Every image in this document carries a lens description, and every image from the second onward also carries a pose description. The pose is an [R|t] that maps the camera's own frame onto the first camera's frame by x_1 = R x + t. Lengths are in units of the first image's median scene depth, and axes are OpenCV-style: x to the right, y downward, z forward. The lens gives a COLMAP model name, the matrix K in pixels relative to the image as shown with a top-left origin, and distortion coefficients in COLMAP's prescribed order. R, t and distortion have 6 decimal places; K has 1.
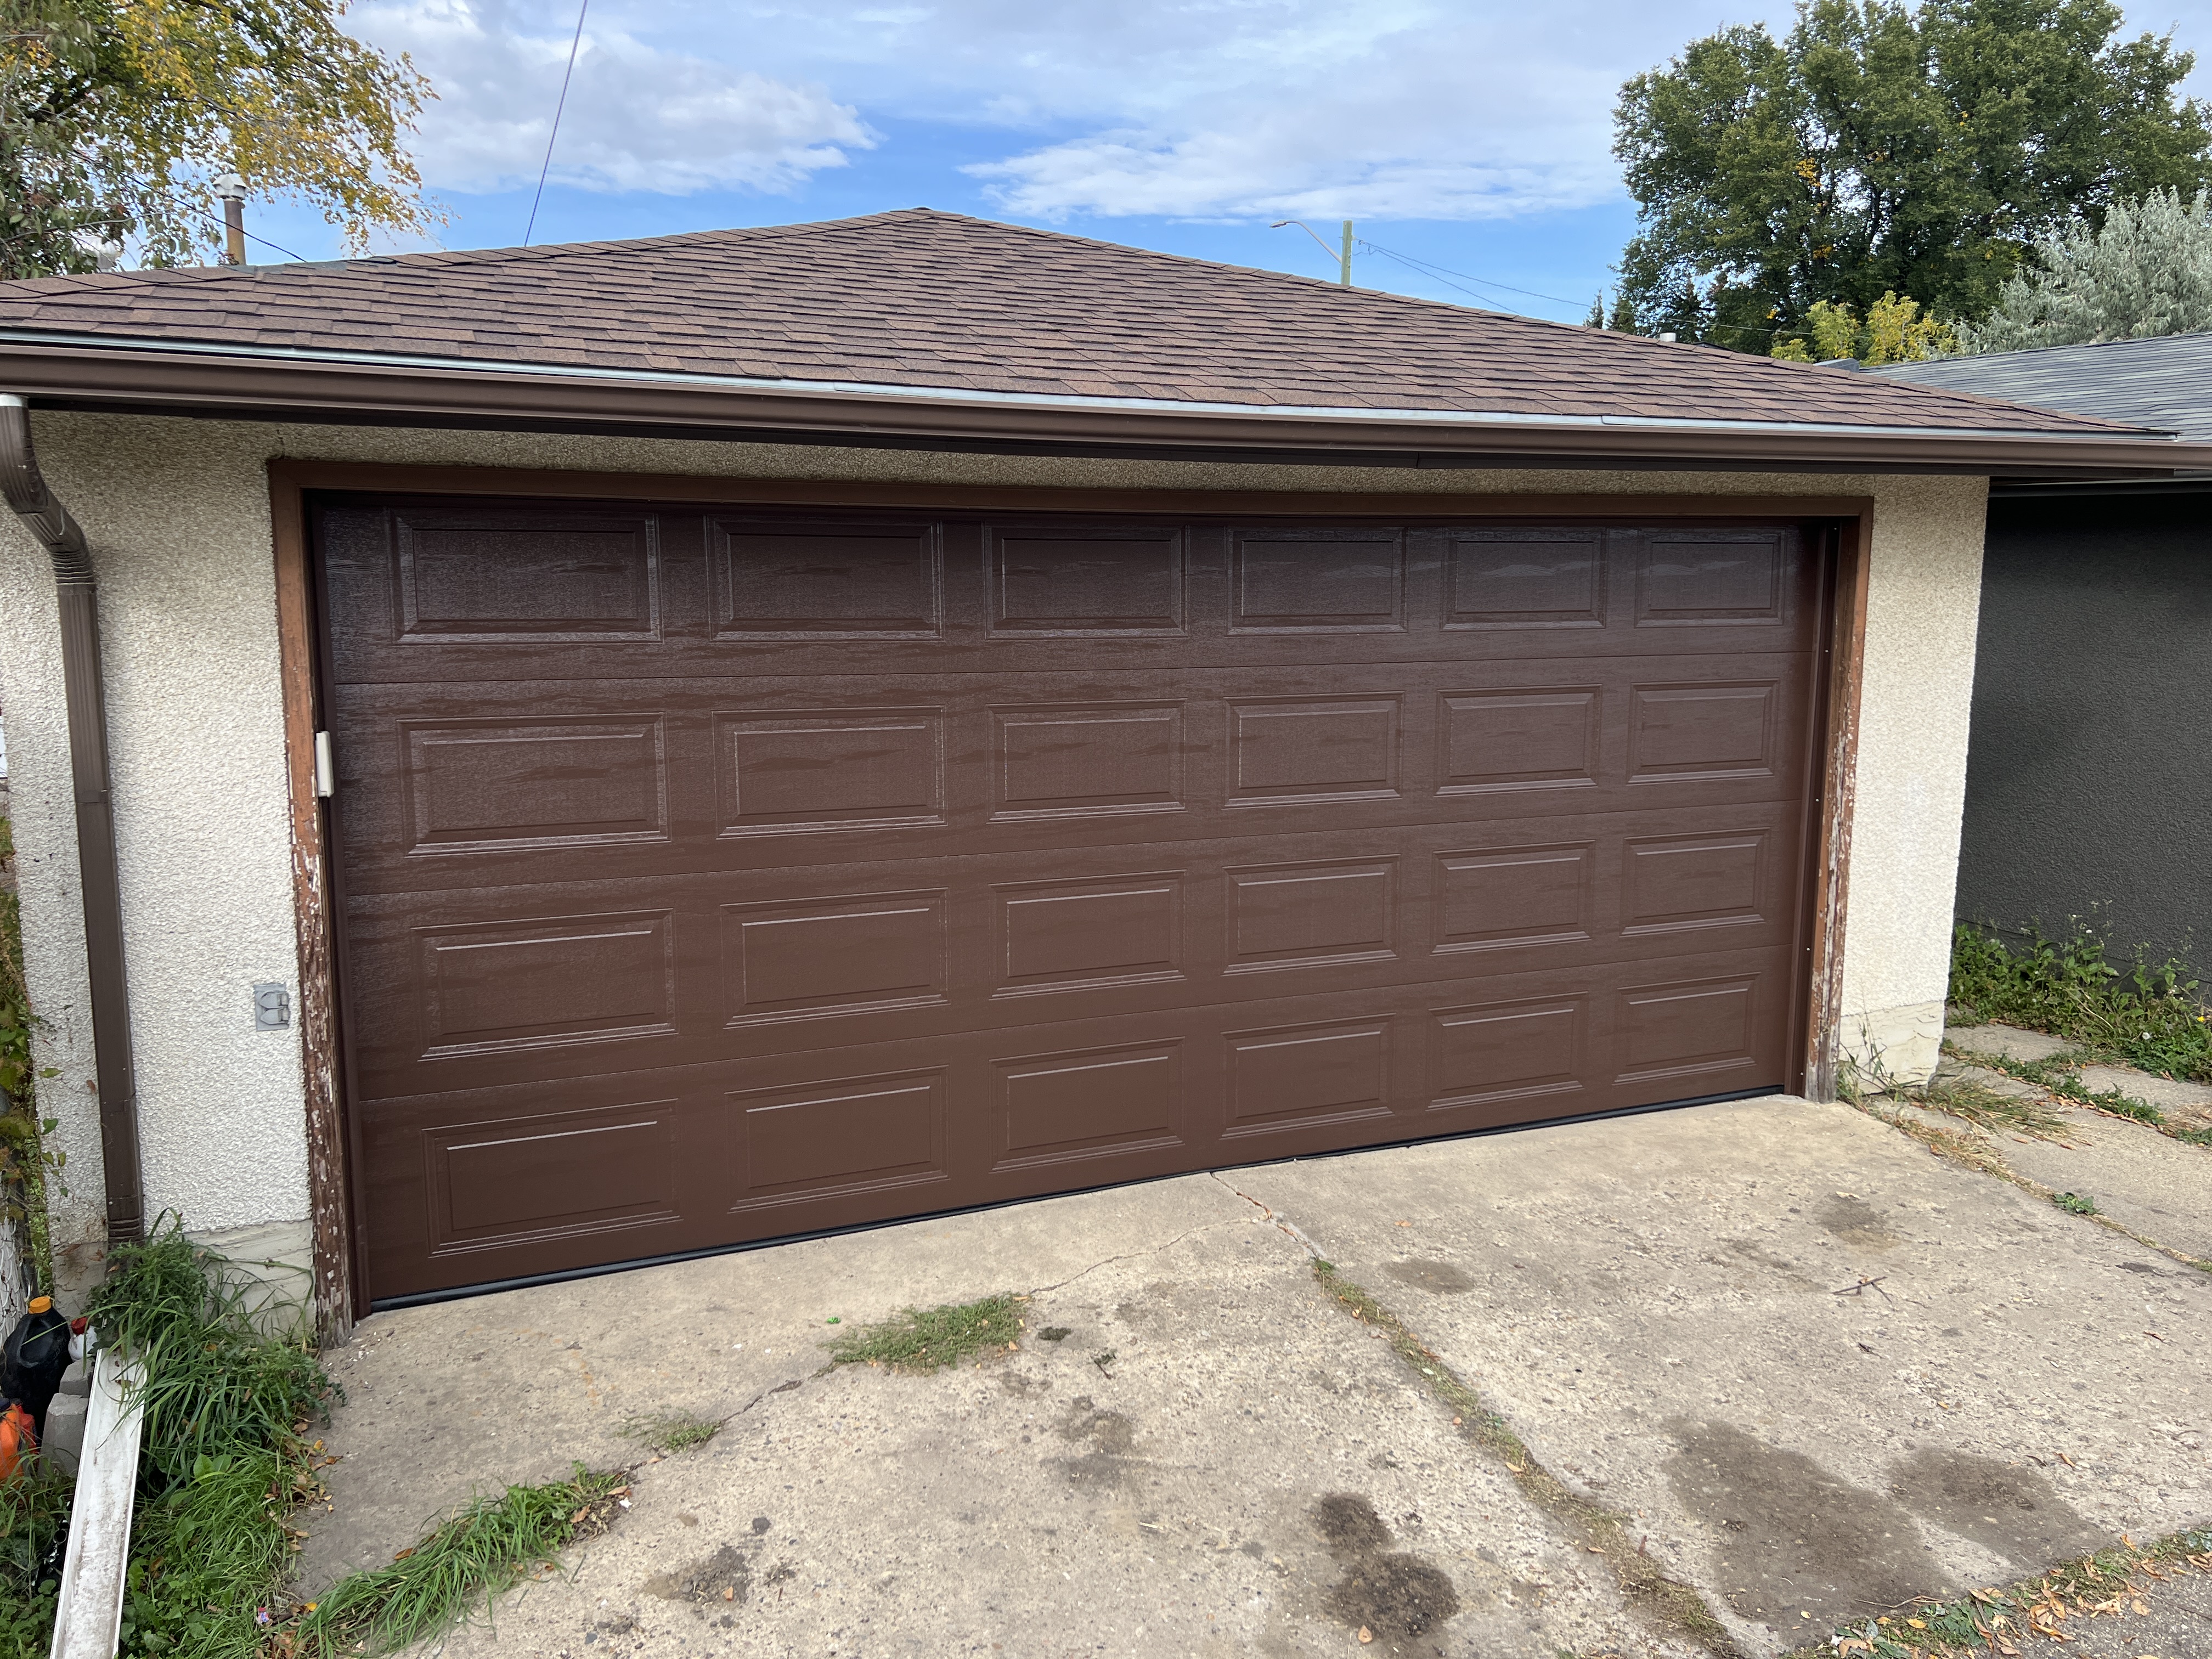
lens RADIAL K [[1670.7, 0, 1110.8], [0, 1670.7, 829.9], [0, 0, 1]] dist [0.058175, -0.059743]
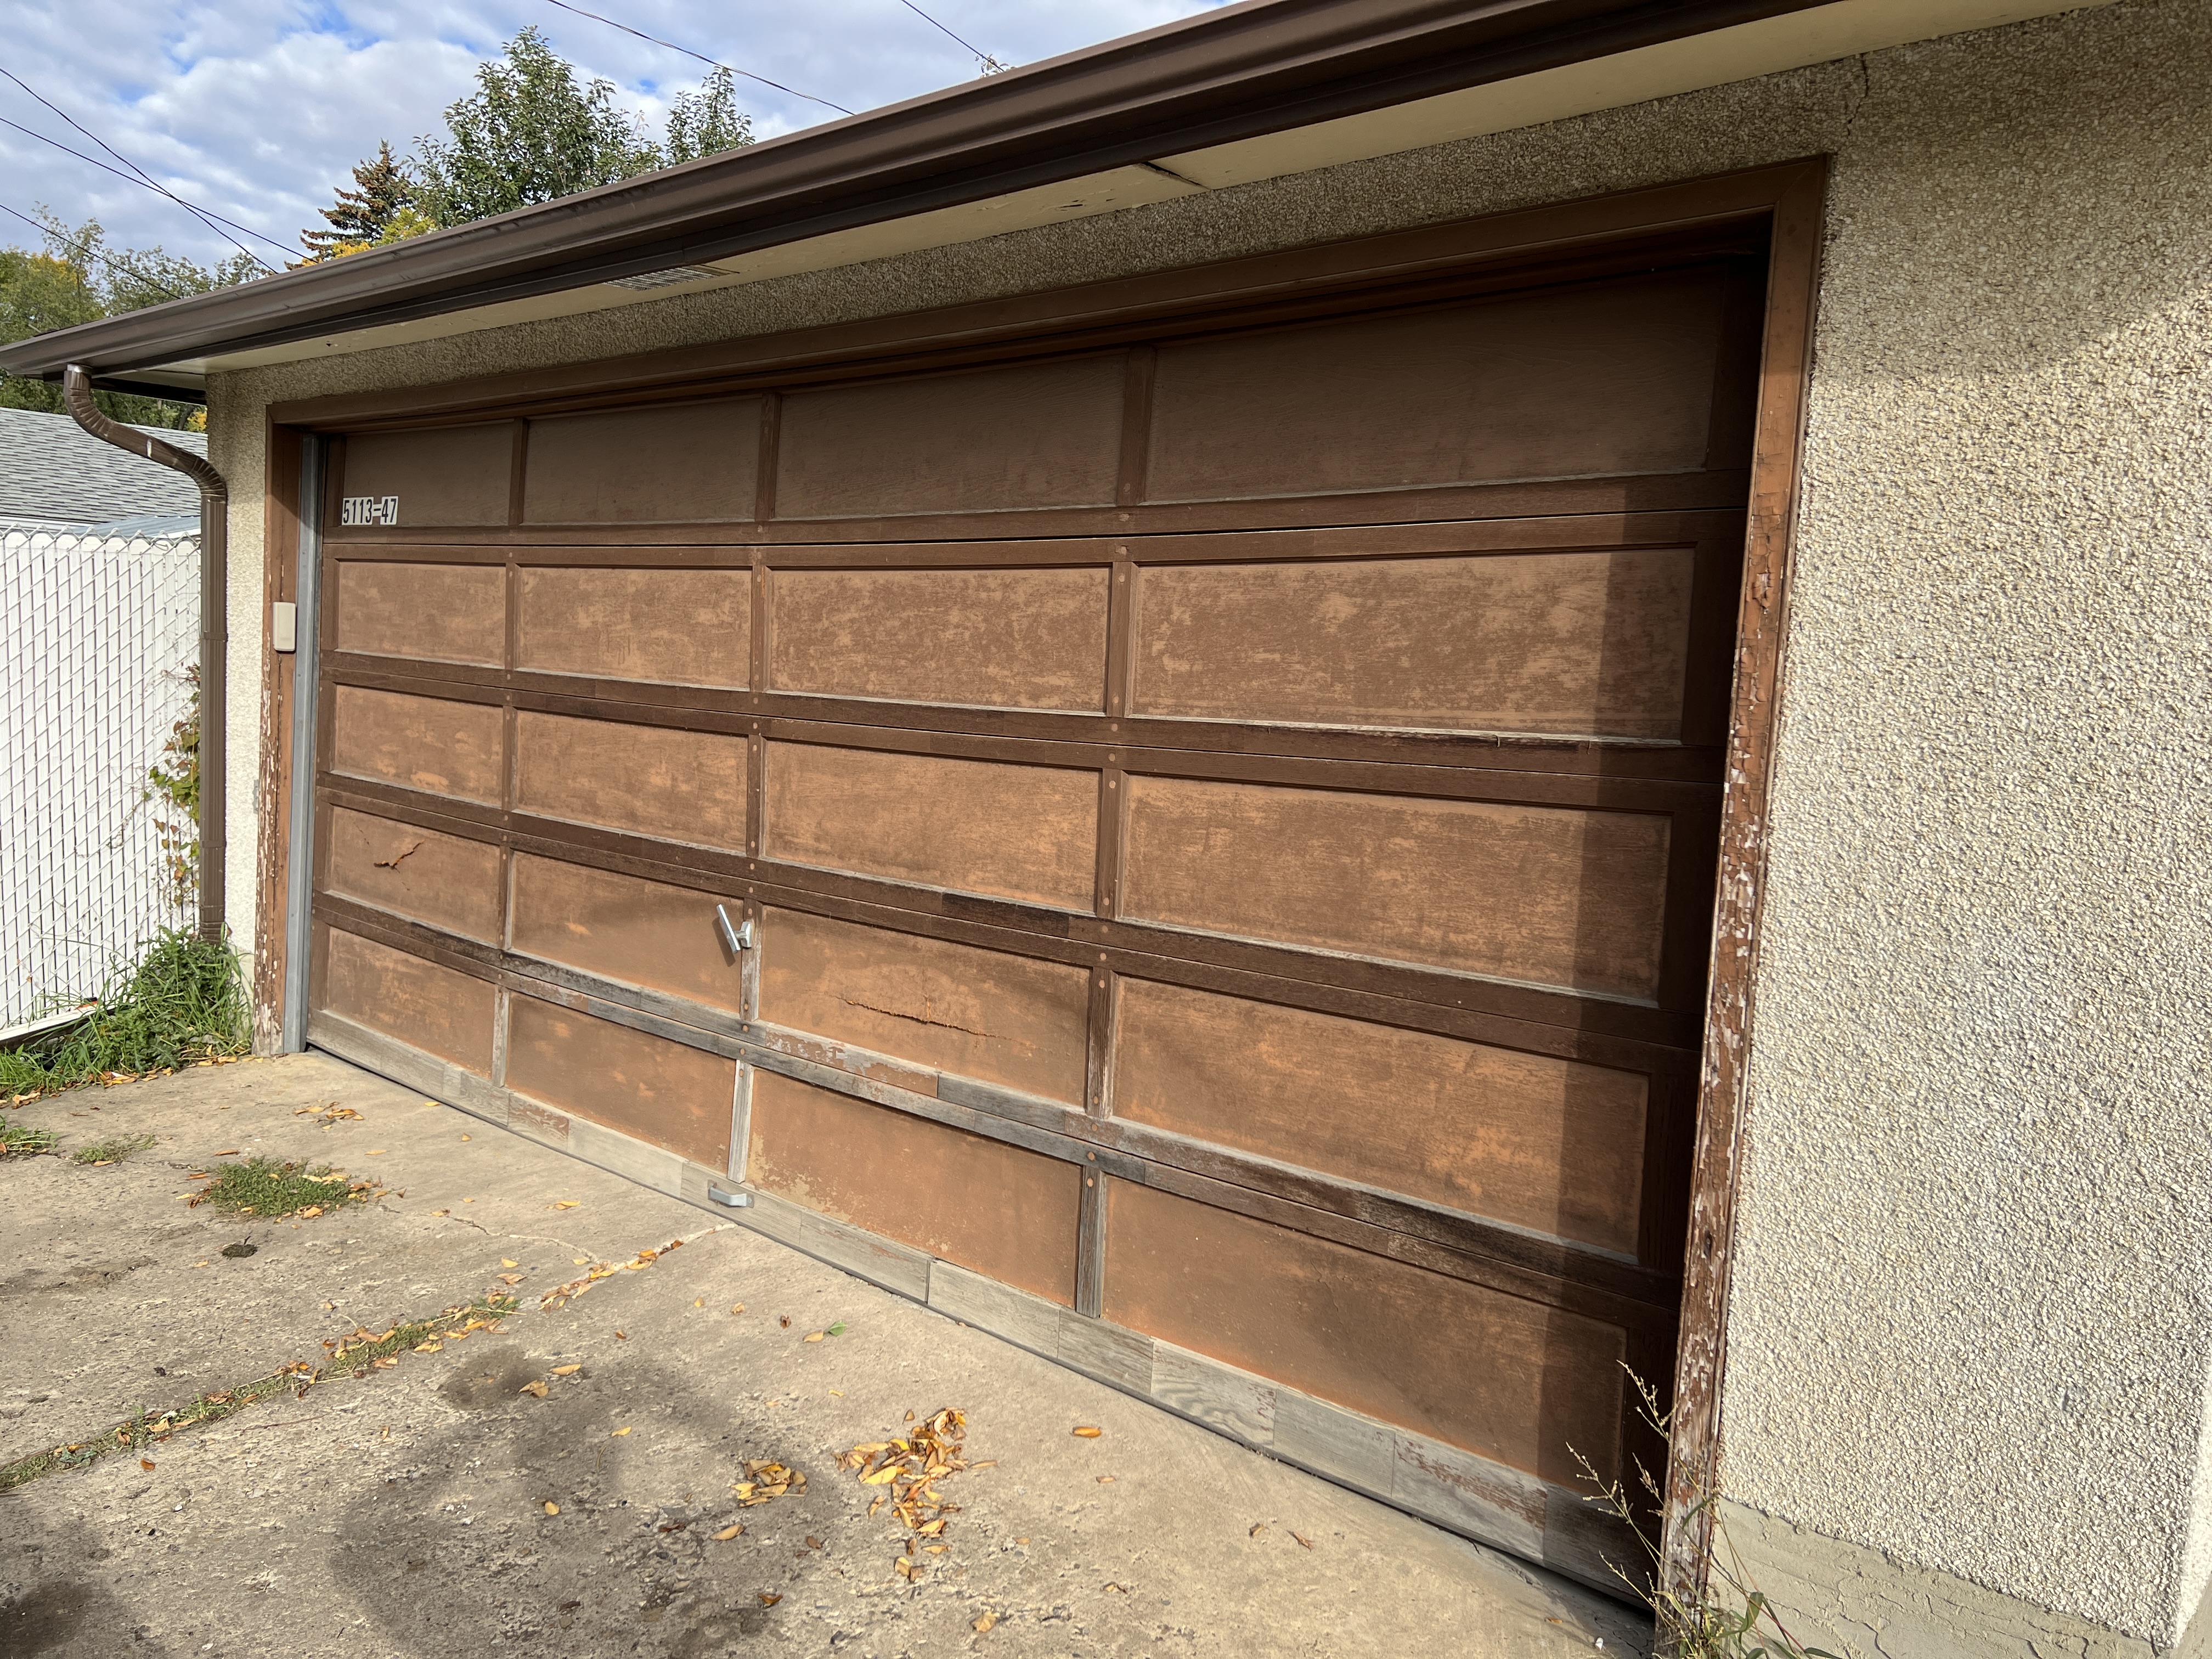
lens RADIAL K [[1646.5, 0, 1096.3], [0, 1646.5, 839.6], [0, 0, 1]] dist [0.104557, -0.142009]
pose [[0.426893, 0.109982, -0.897589, 0.896393], [-0.190859, 0.981176, 0.029451, -0.029250], [0.883932, 0.158740, 0.439848, 0.861704]]
